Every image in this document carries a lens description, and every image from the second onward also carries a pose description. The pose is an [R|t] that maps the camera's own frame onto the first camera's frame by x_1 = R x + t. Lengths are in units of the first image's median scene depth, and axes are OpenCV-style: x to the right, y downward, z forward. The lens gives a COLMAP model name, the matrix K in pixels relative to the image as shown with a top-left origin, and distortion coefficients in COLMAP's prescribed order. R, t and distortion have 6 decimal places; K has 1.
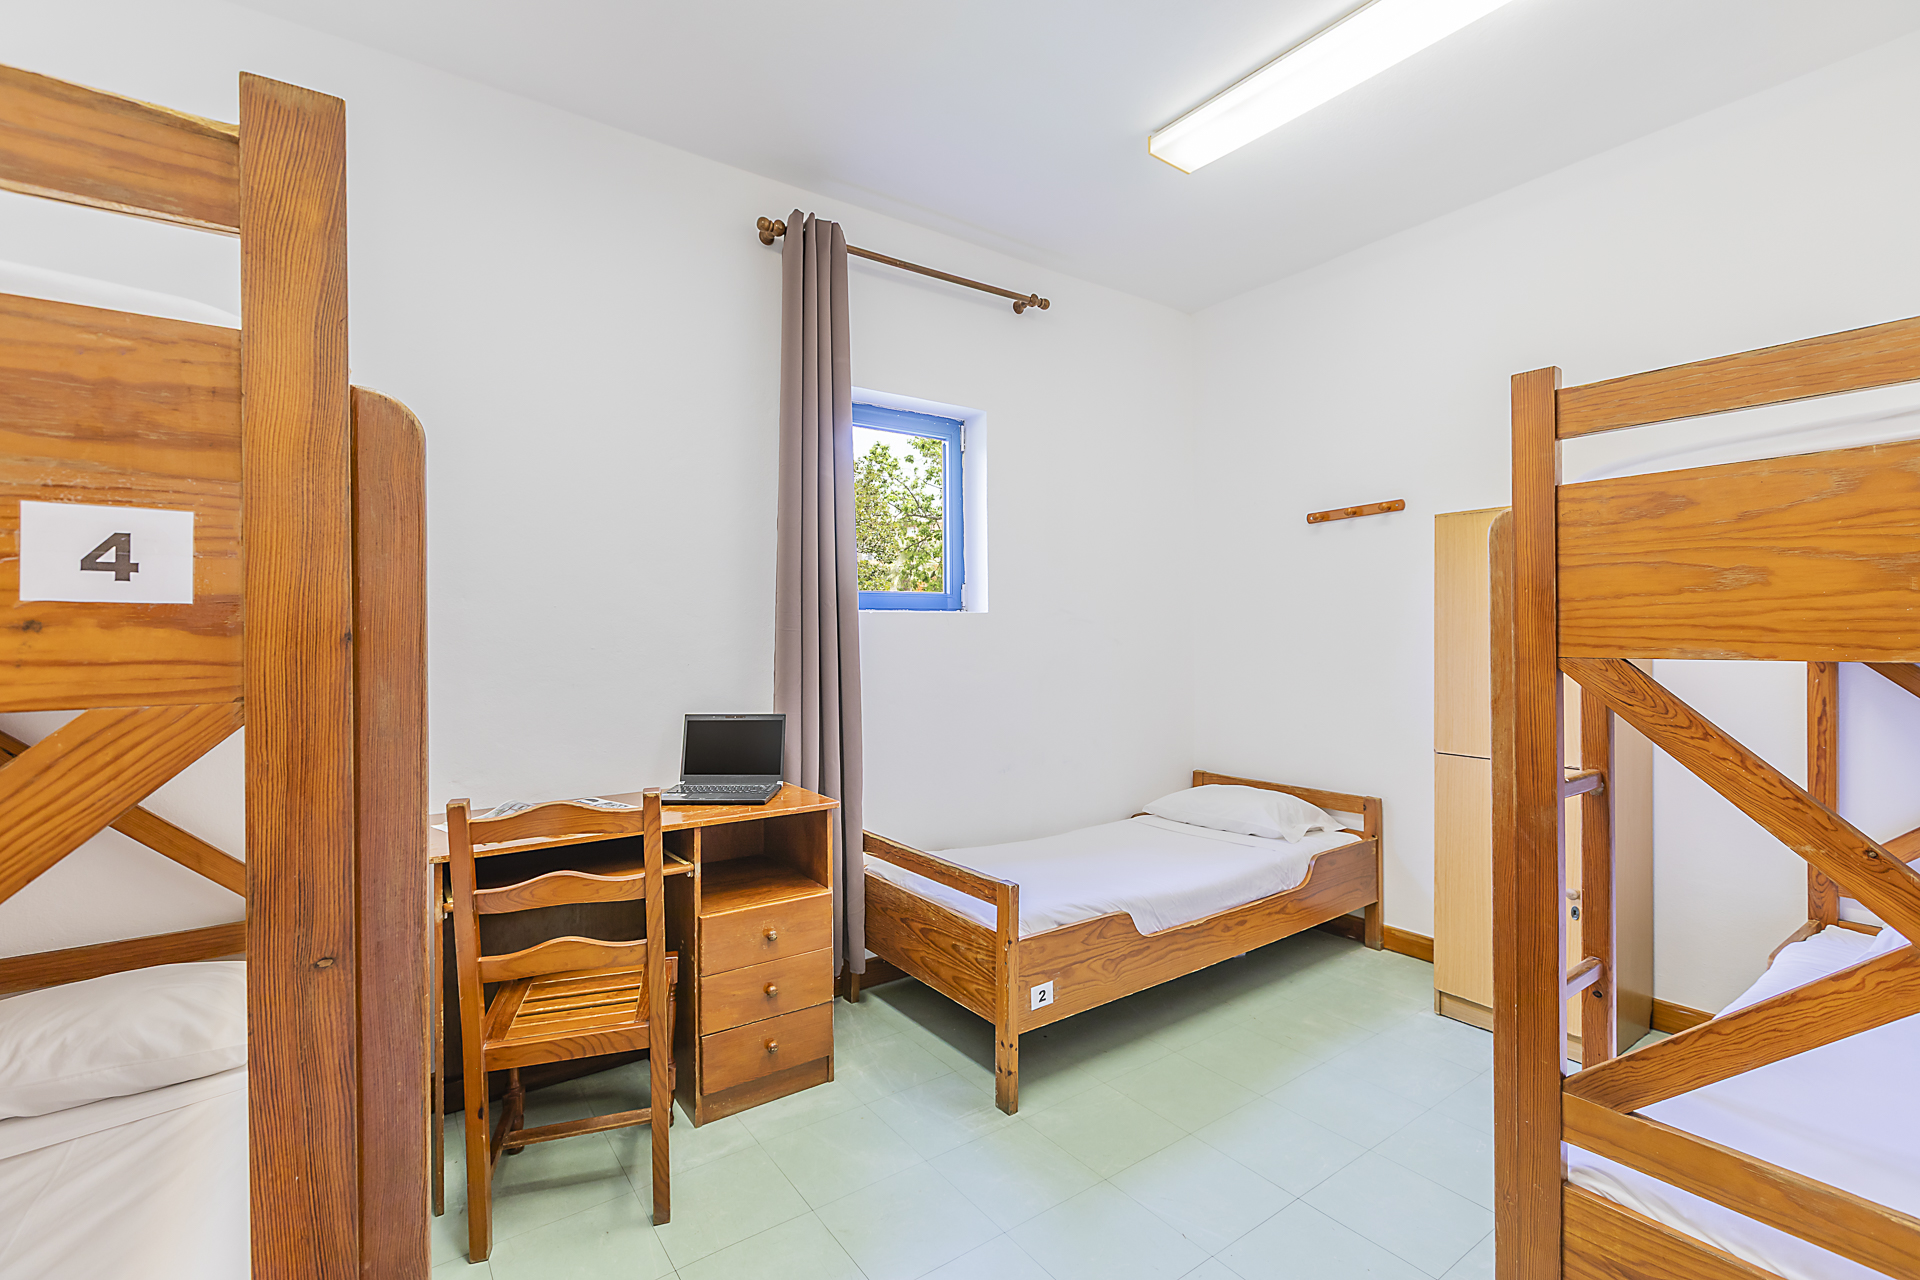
lens RADIAL K [[851.4, 0, 960.7], [0, 851.4, 635.2], [0, 0, 1]] dist [0.000736, -0.001246]
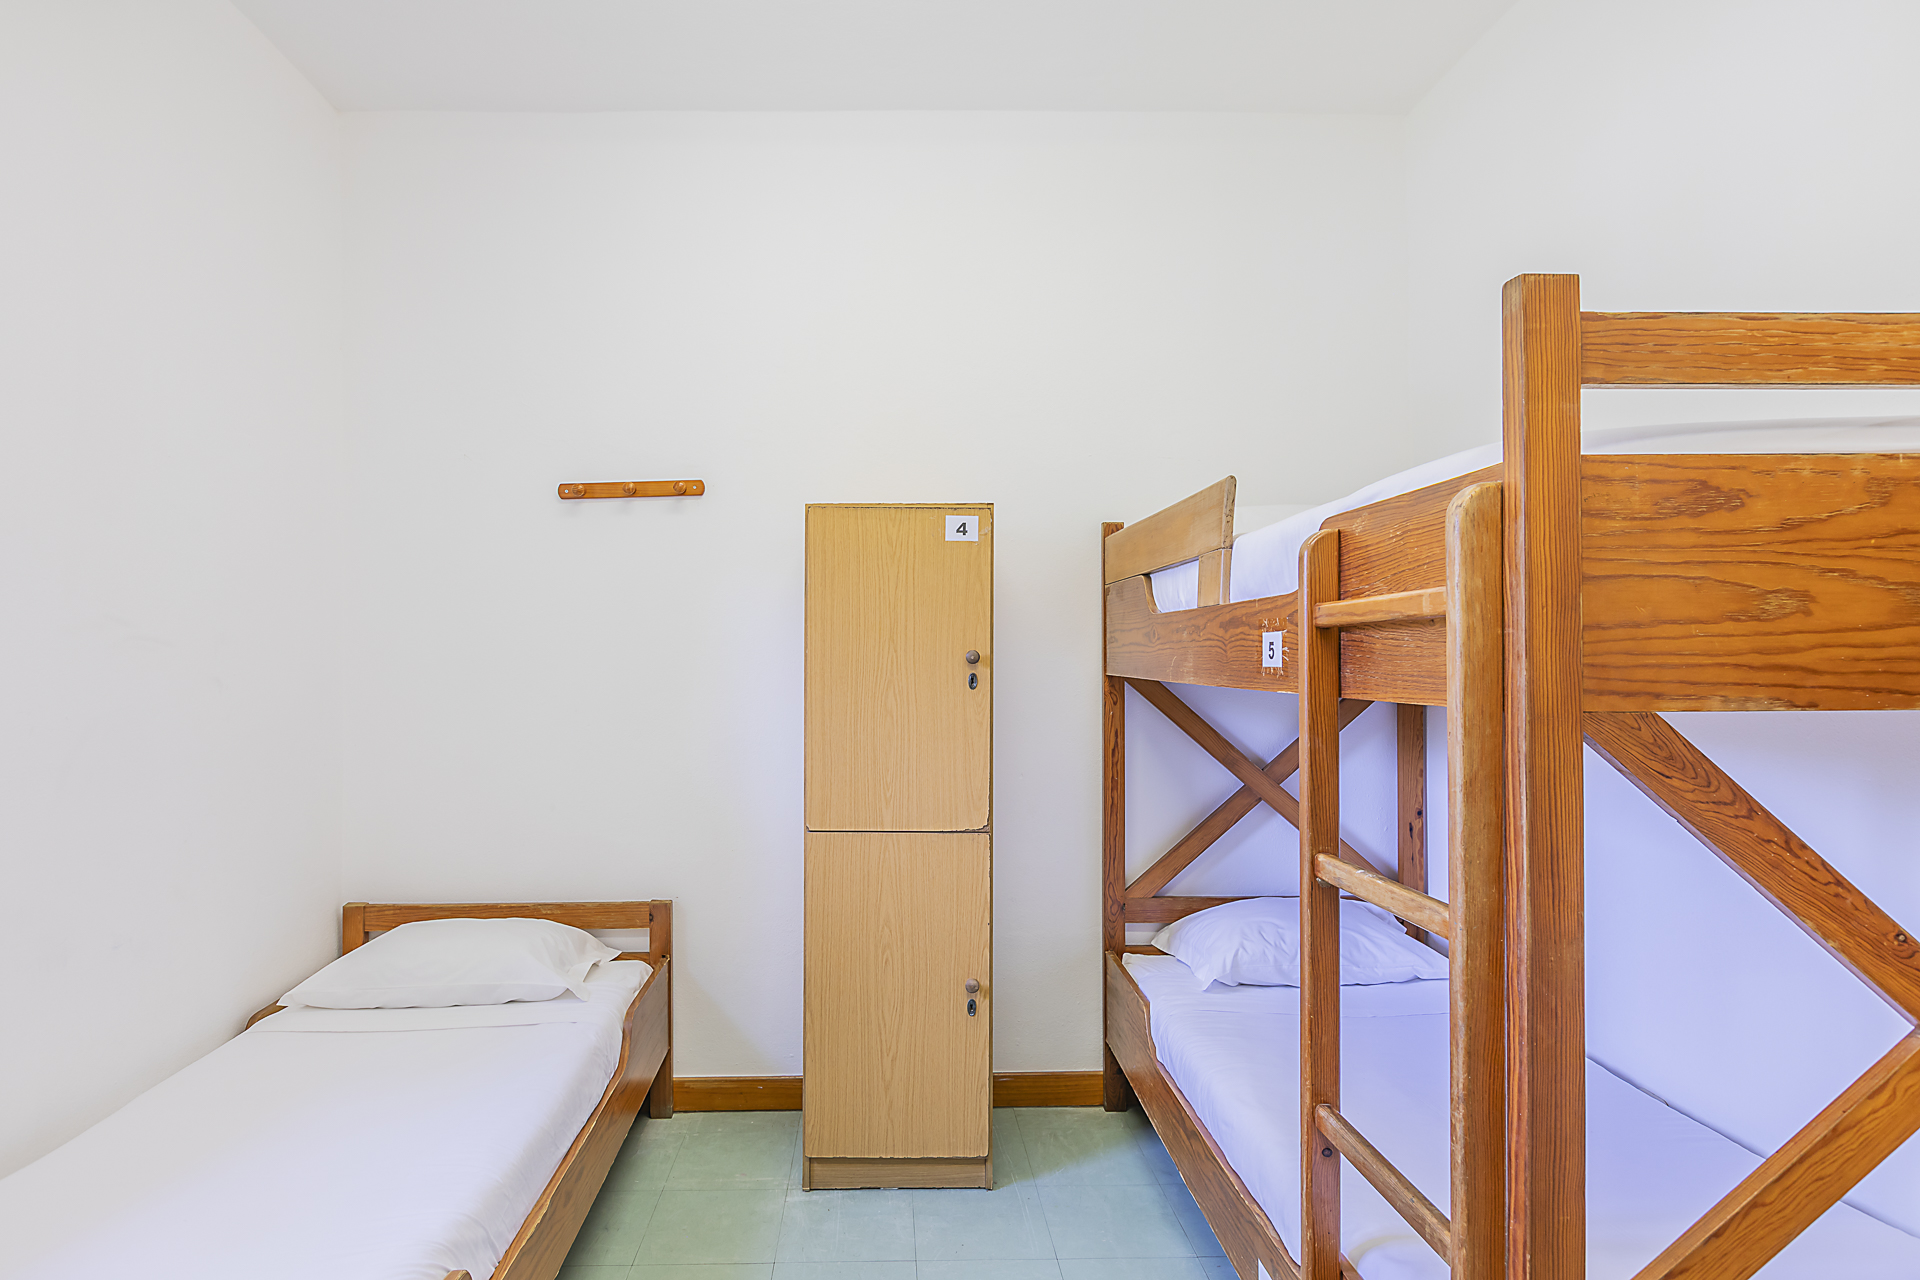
lens RADIAL K [[1055.1, 0, 979.6], [0, 1055.1, 653.8], [0, 0, 1]] dist [-0.002095, -0.001650]
pose [[0.572978, 0.006089, 0.819548, -0.263013], [0.001891, 0.999960, -0.008752, -0.014111], [-0.819569, 0.006565, 0.572943, 0.980686]]
